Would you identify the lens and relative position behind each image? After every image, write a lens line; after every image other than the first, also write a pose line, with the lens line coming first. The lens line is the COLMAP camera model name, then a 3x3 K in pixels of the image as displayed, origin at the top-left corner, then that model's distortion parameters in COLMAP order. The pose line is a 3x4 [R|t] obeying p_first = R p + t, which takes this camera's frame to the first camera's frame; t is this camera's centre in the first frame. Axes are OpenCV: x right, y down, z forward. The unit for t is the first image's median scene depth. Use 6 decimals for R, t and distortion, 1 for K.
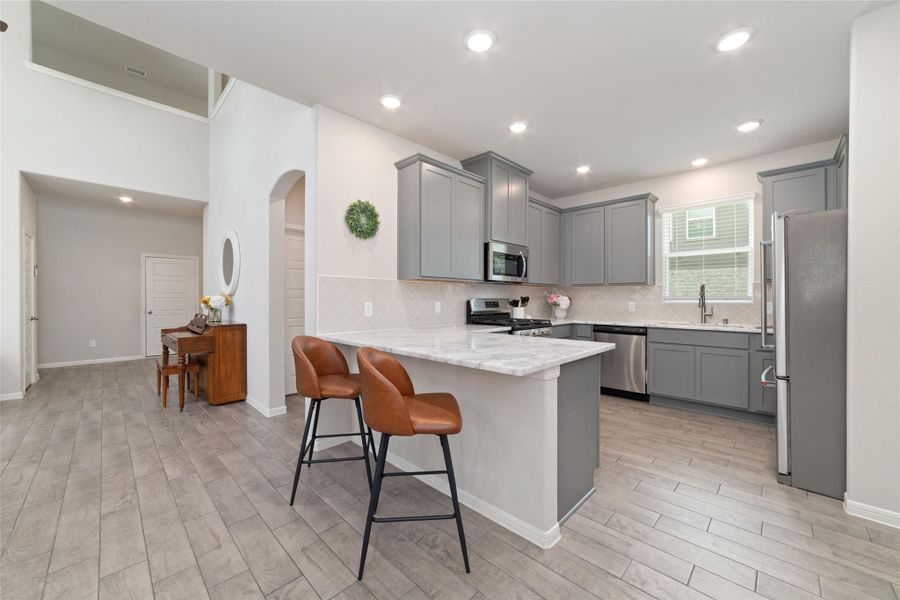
lens RADIAL K [[344.5, 0, 452.2], [0, 344.5, 301.0], [0, 0, 1]] dist [-0.009254, 0.000549]
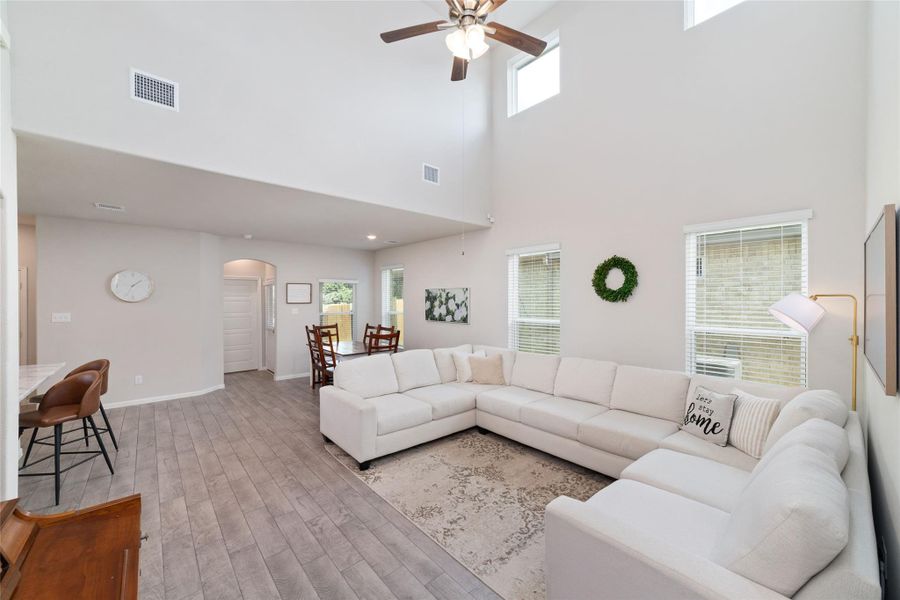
lens RADIAL K [[344.5, 0, 452.2], [0, 344.5, 301.0], [0, 0, 1]] dist [-0.009254, 0.000549]
pose [[-0.997808, 0.001087, 0.066163, -1.638510], [0.001345, 0.999992, 0.003867, -0.167645], [-0.066158, 0.003948, -0.997801, 1.886585]]
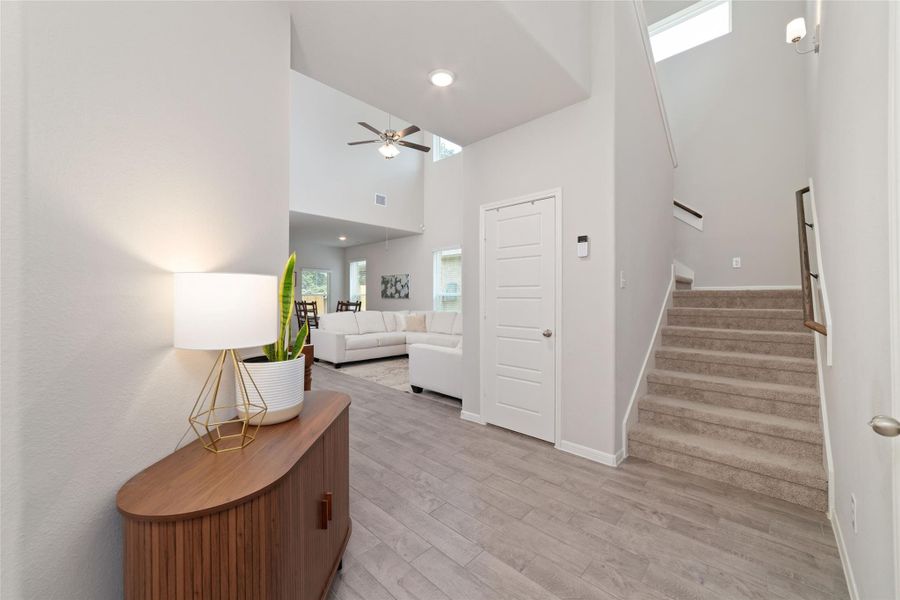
lens RADIAL K [[344.5, 0, 452.2], [0, 344.5, 301.0], [0, 0, 1]] dist [-0.009254, 0.000549]
pose [[-0.999923, -0.004166, -0.011664, -1.965787], [-0.004245, 0.999968, 0.006749, -0.012208], [0.011635, 0.006798, -0.999909, 2.939890]]
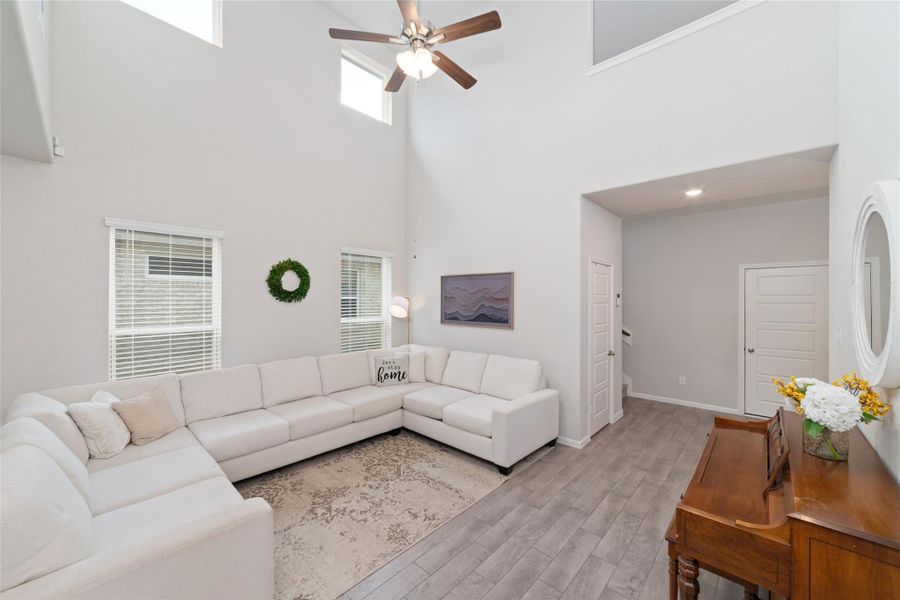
lens RADIAL K [[344.5, 0, 452.2], [0, 344.5, 301.0], [0, 0, 1]] dist [-0.009254, 0.000549]
pose [[0.034052, 0.000696, -0.999420, -0.594864], [-0.003942, 0.999992, 0.000562, -0.166429], [0.999412, 0.003921, 0.034054, 1.012325]]
